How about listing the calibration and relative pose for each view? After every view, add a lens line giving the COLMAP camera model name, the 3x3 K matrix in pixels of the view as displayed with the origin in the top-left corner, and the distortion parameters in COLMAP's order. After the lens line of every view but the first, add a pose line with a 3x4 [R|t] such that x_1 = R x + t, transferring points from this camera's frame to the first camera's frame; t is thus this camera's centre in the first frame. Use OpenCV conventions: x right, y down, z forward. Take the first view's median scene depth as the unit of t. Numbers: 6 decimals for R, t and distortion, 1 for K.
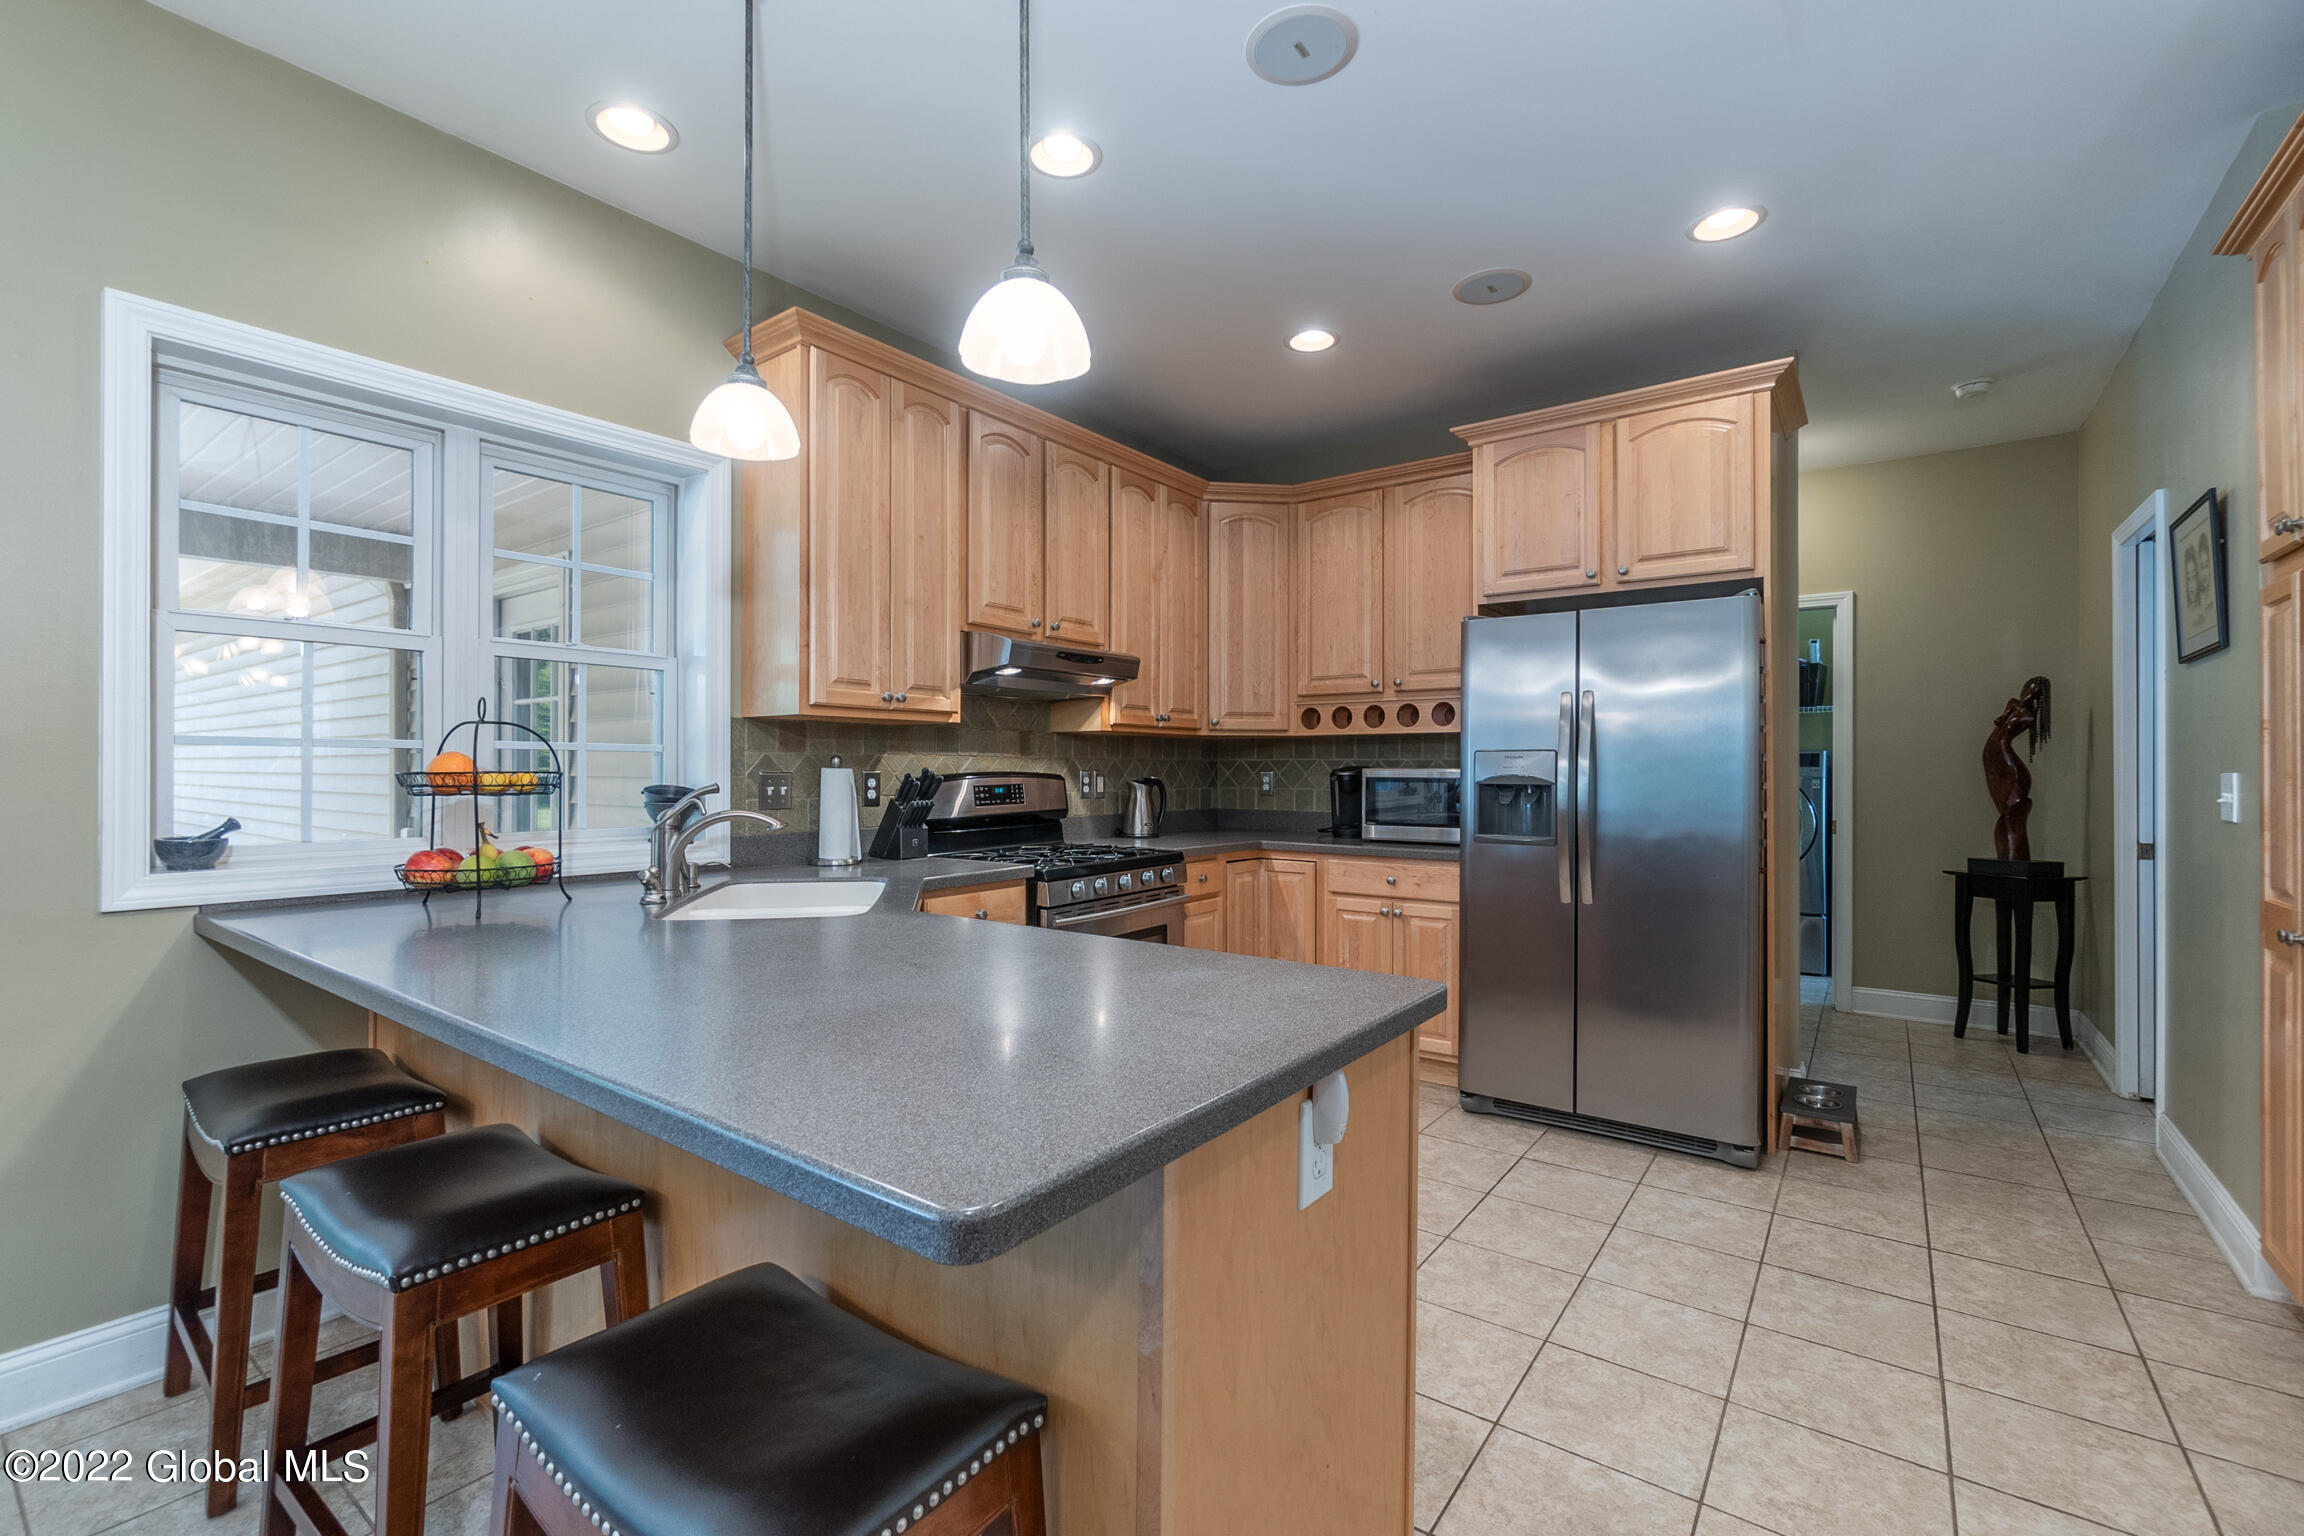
lens RADIAL K [[1007.5, 0, 1157.7], [0, 1007.5, 764.4], [0, 0, 1]] dist [-0.003750, 0.000498]
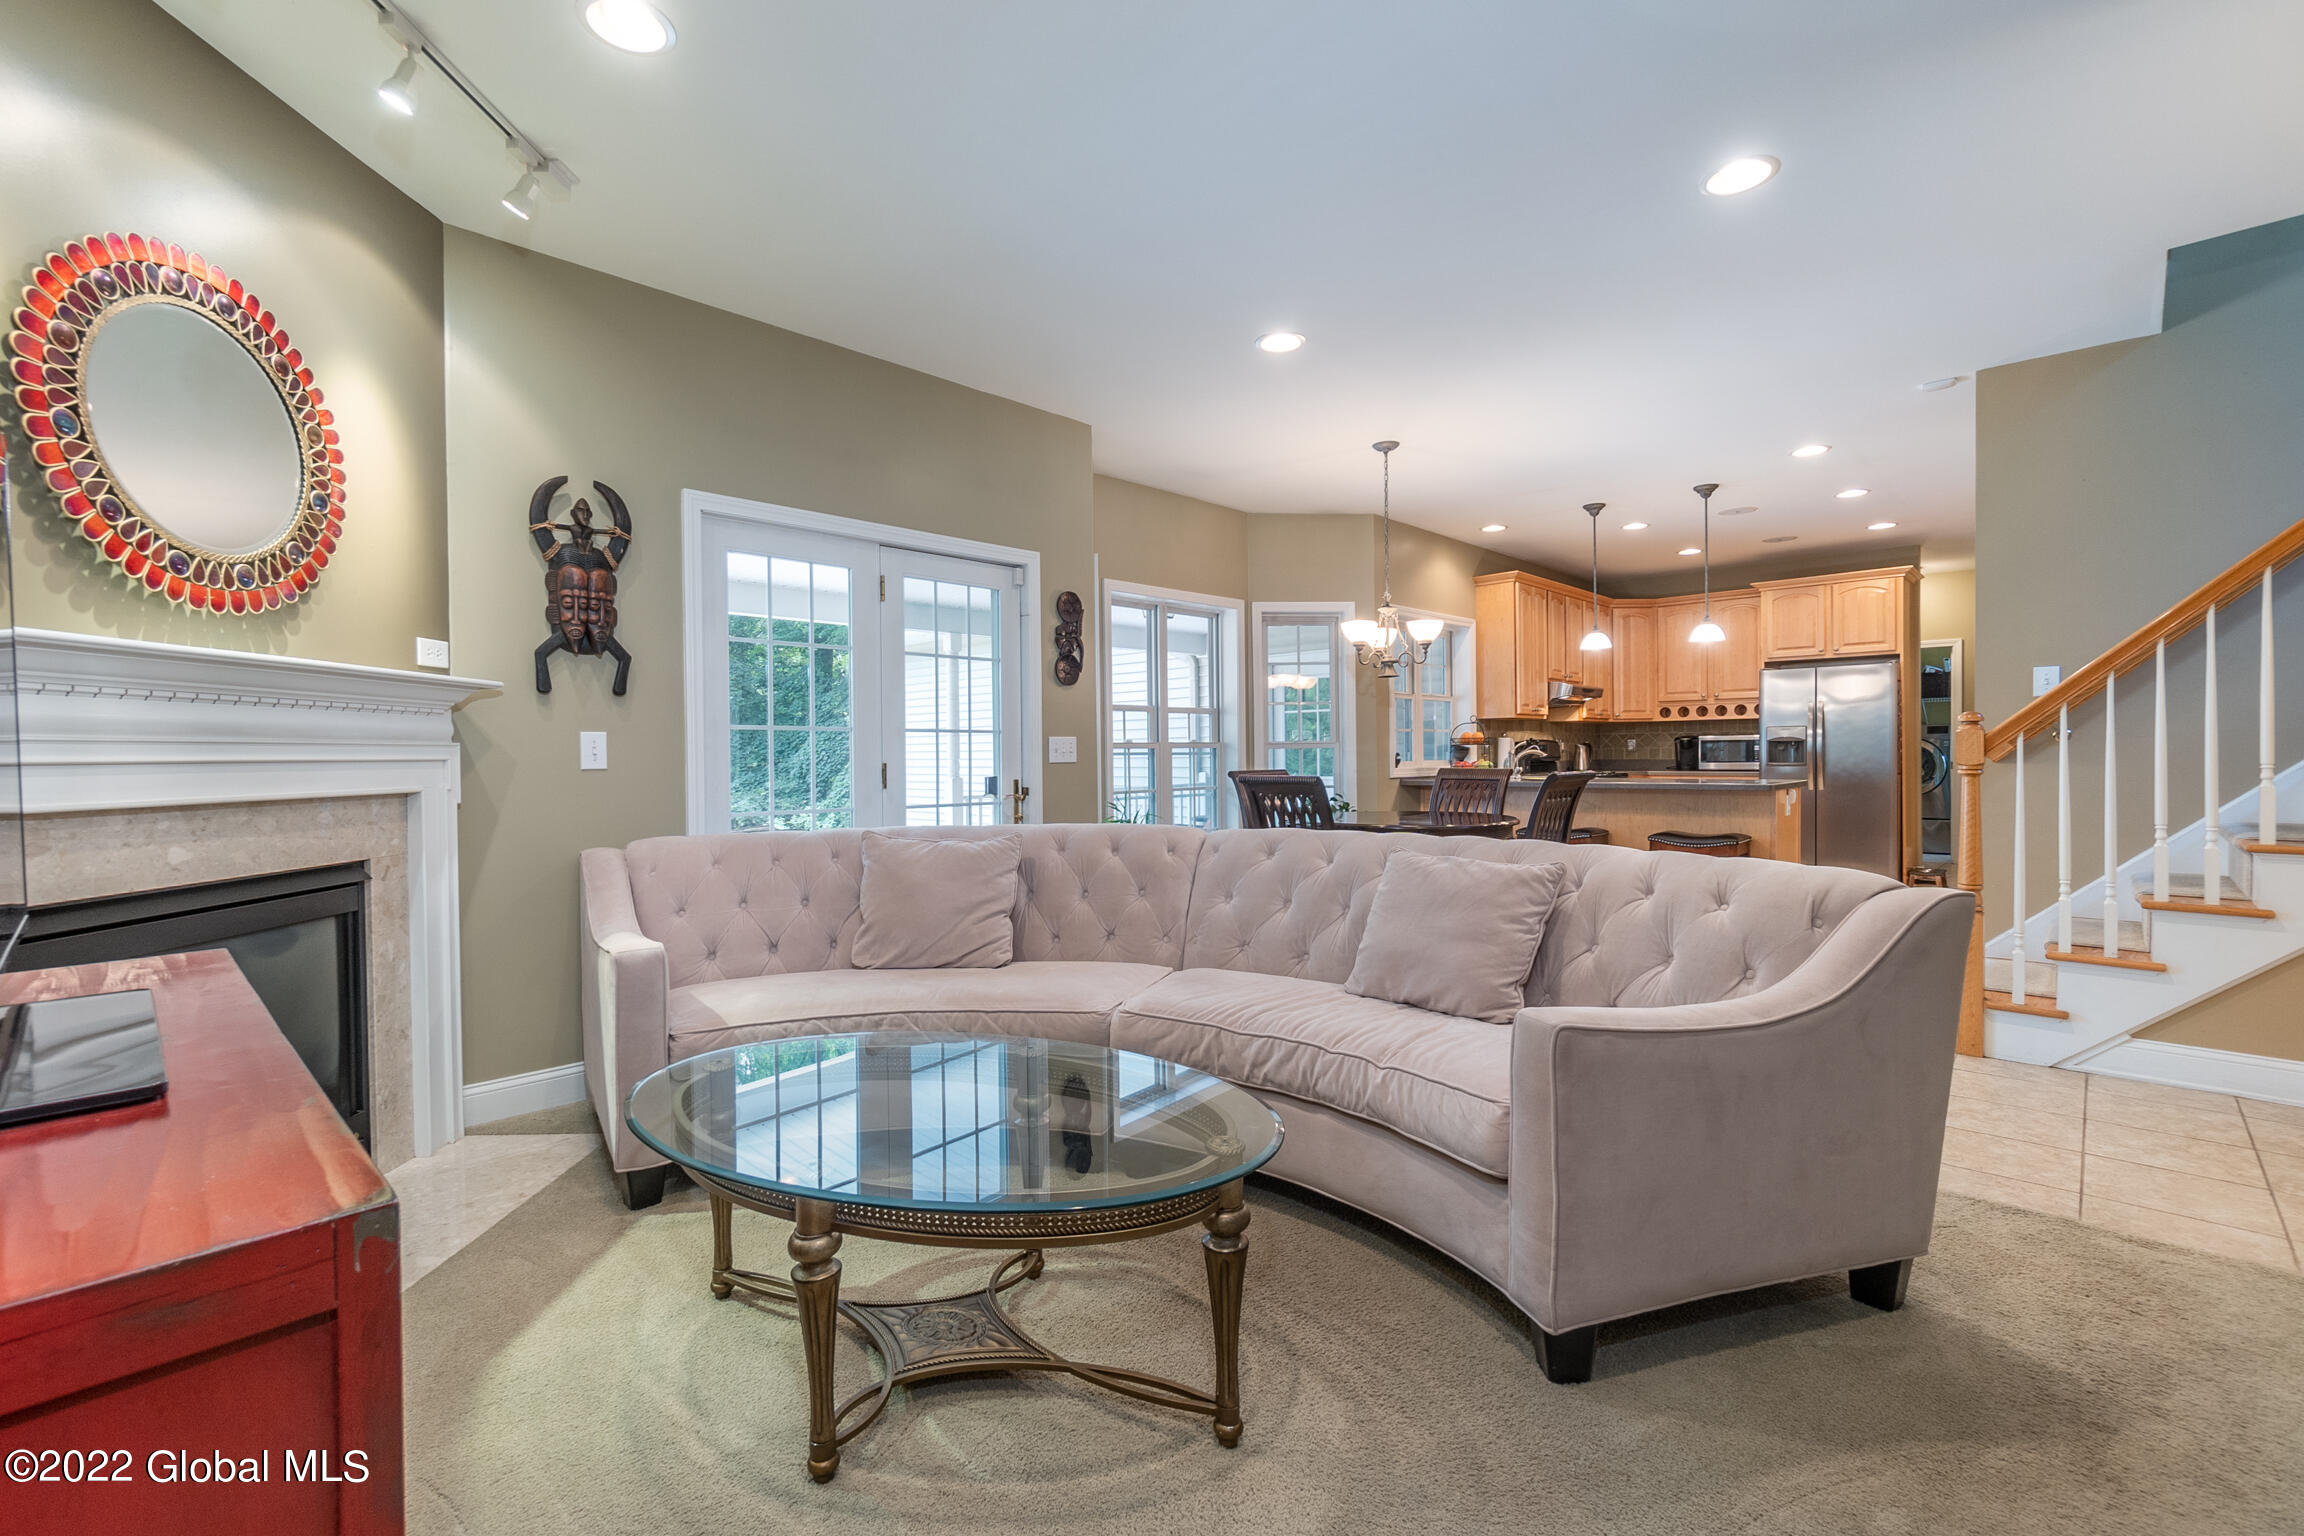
lens RADIAL K [[1007.5, 0, 1151.7], [0, 1007.5, 764.6], [0, 0, 1]] dist [-0.003750, 0.000498]
pose [[0.991456, -0.014288, -0.129660, -0.737945], [0.016228, 0.999771, 0.013916, 0.017181], [0.129432, -0.015901, 0.991461, -1.382711]]
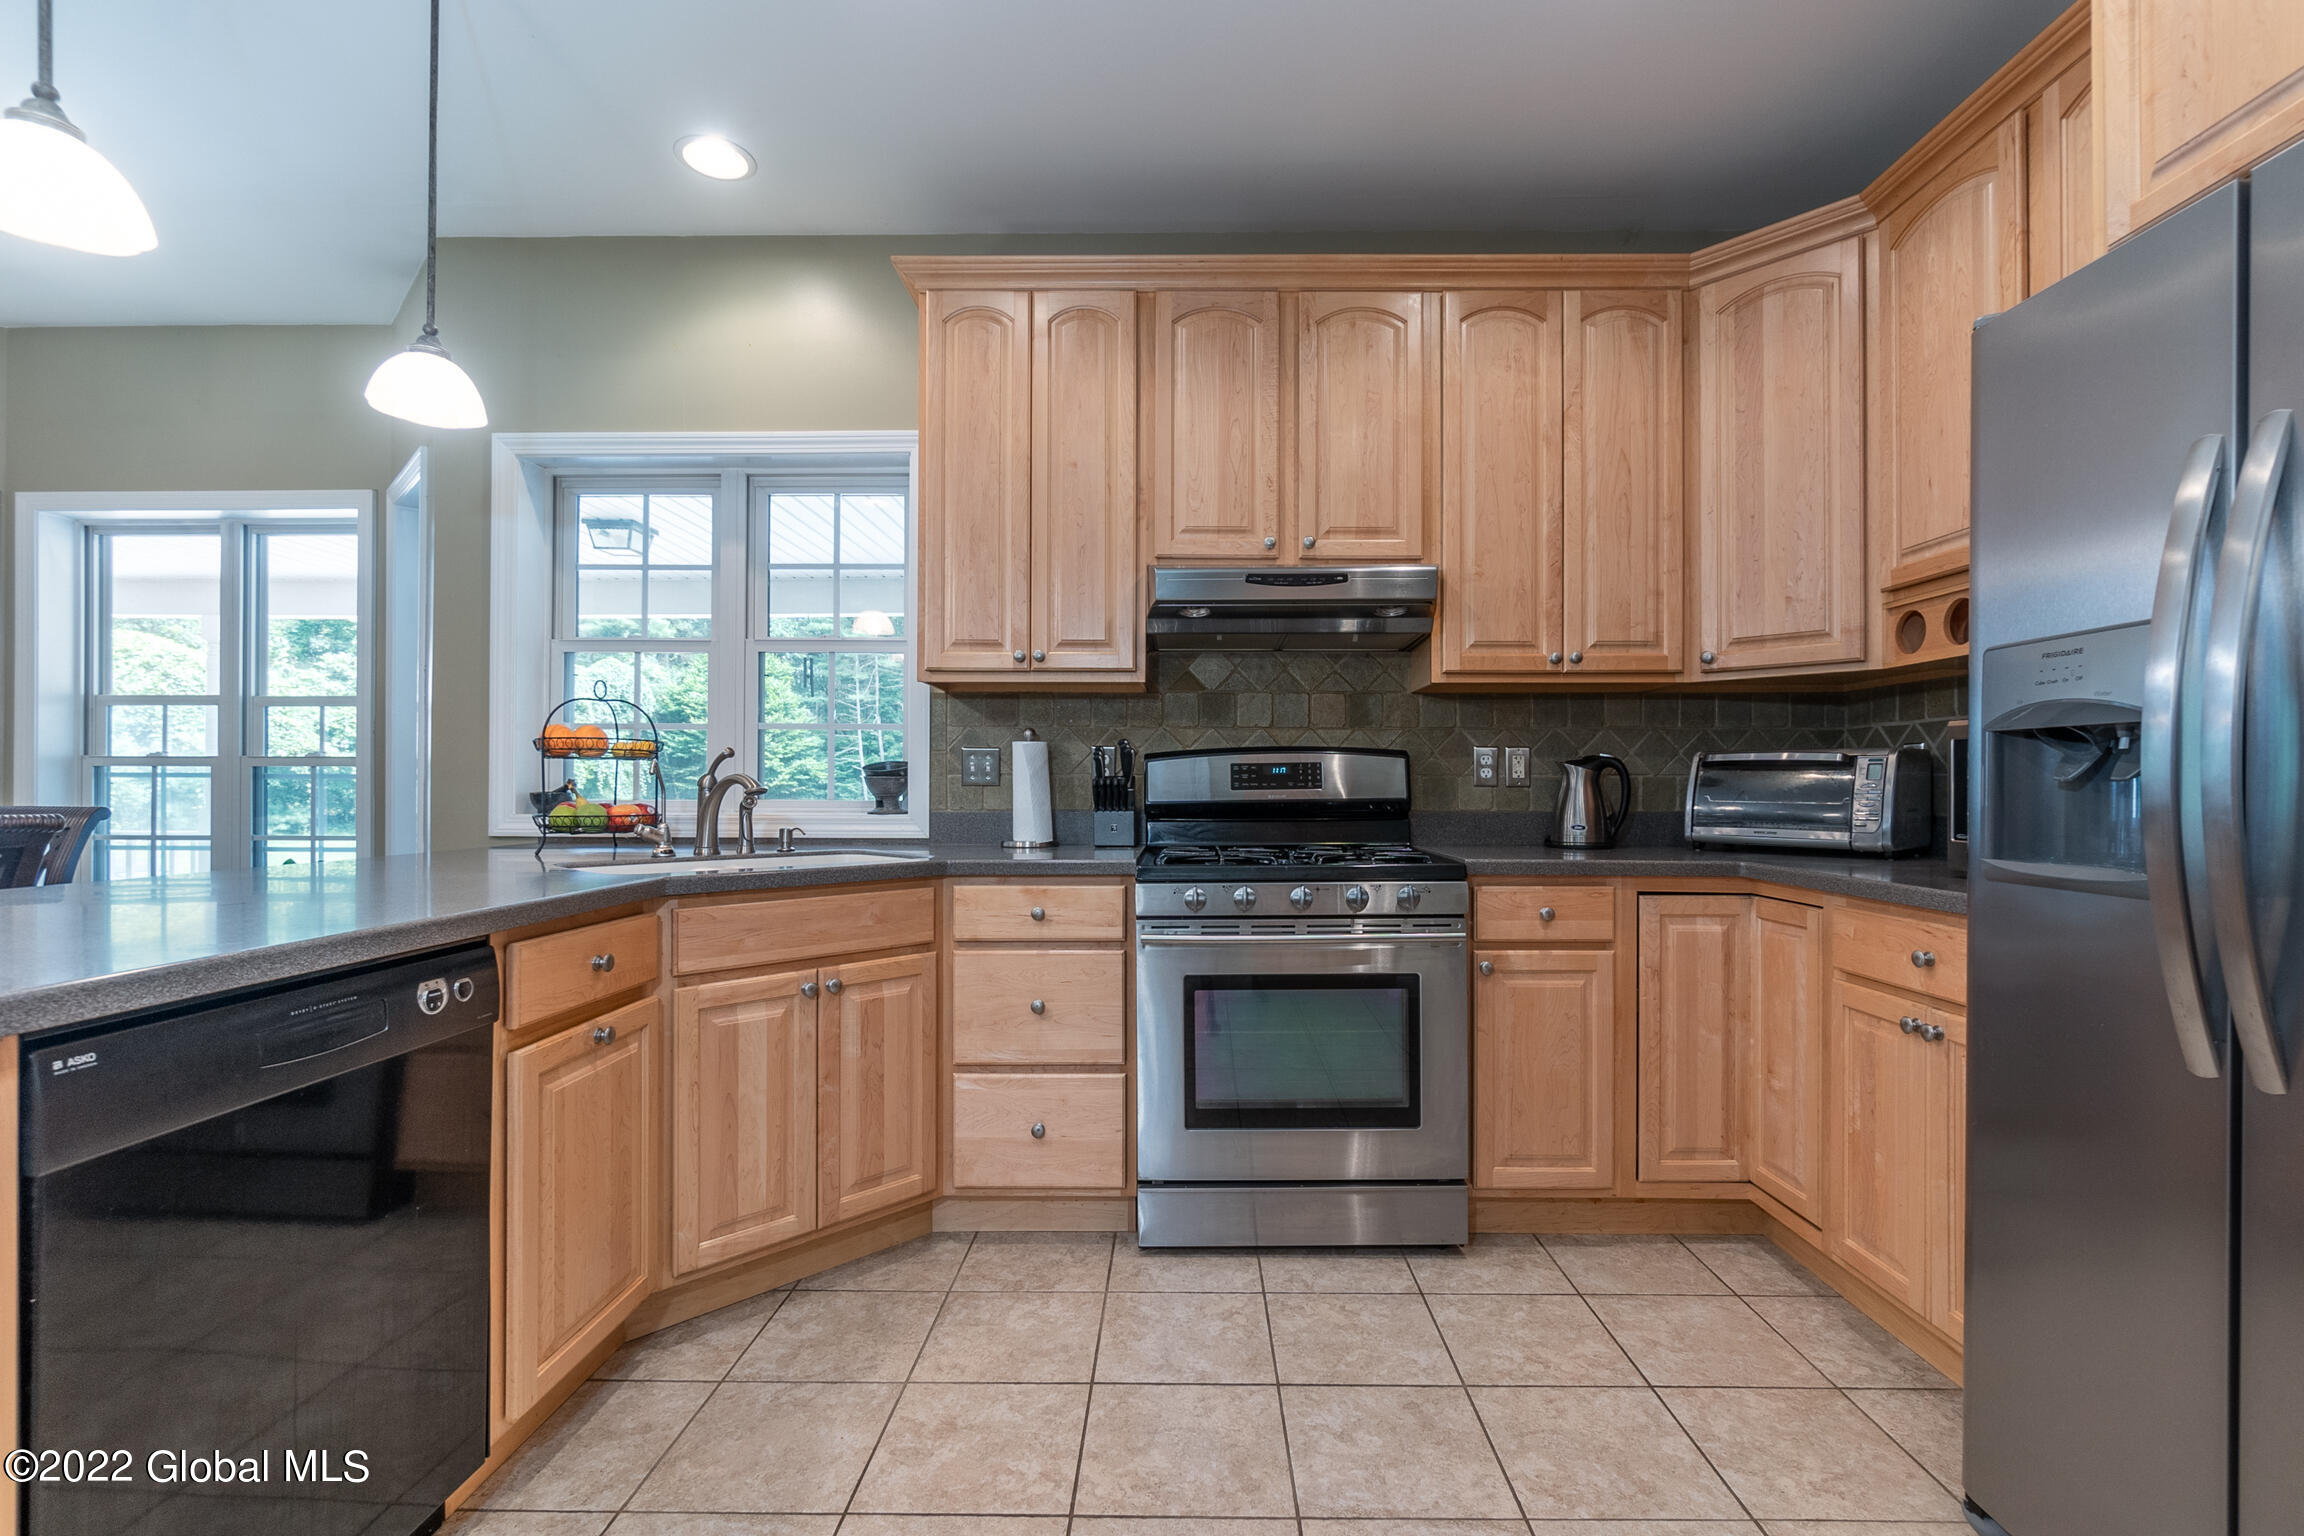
lens RADIAL K [[1007.5, 0, 1157.4], [0, 1007.5, 779.4], [0, 0, 1]] dist [-0.003750, 0.000498]
pose [[0.578035, -0.007639, -0.815976, 0.414406], [0.003939, 0.999971, -0.006571, 0.037240], [0.816002, 0.000584, 0.578048, 0.476533]]
